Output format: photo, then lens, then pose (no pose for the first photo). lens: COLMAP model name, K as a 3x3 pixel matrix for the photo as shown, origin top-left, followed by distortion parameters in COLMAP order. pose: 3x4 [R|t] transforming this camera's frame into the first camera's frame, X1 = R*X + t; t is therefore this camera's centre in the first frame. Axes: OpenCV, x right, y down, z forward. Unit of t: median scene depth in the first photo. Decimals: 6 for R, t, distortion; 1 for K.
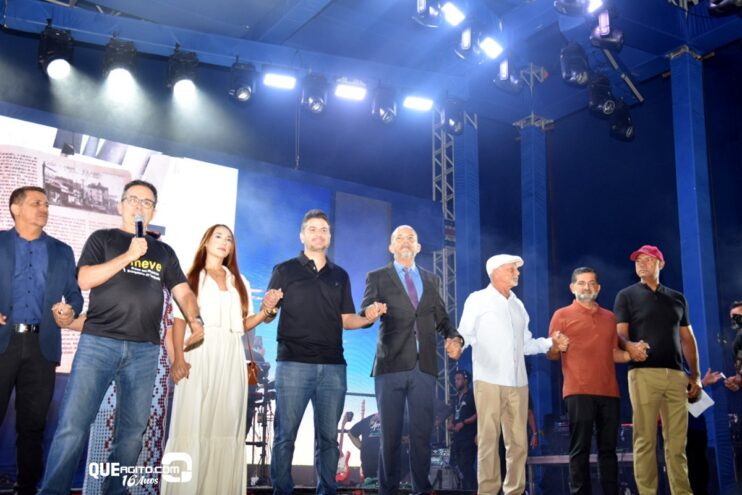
lens RADIAL K [[867.4, 0, 371.4], [0, 867.4, 237.1], [0, 0, 1]] dist [0.051287, 0.029453]
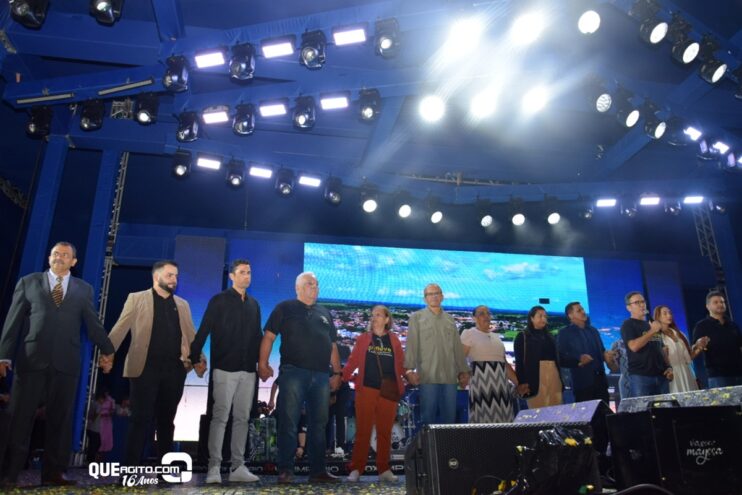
lens RADIAL K [[583.4, 0, 375.4], [0, 583.4, 246.2], [0, 0, 1]] dist [-0.170717, 0.141010]
pose [[0.921087, -0.156694, -0.356433, -0.147063], [0.130316, 0.986714, -0.097017, -0.052946], [0.366900, 0.042912, 0.929270, -0.178426]]
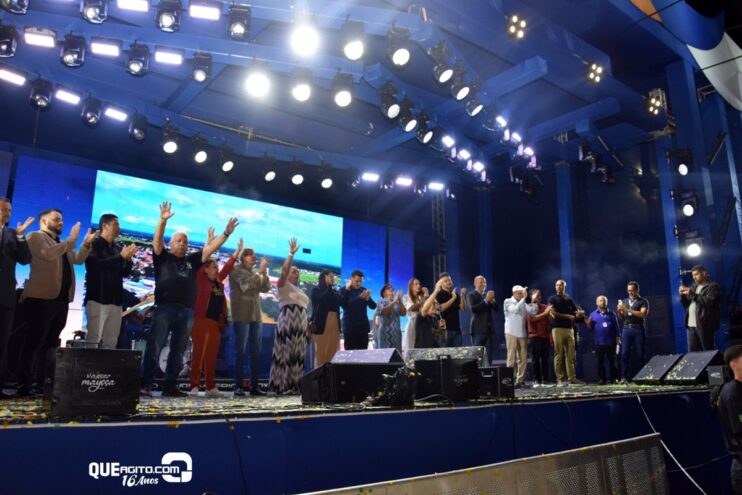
lens RADIAL K [[583.4, 0, 375.4], [0, 583.4, 246.2], [0, 0, 1]] dist [-0.170717, 0.141010]
pose [[0.996829, 0.001171, 0.079561, -0.214224], [-0.005679, 0.998389, 0.056453, -0.103283], [-0.079367, -0.056726, 0.995230, -0.356449]]
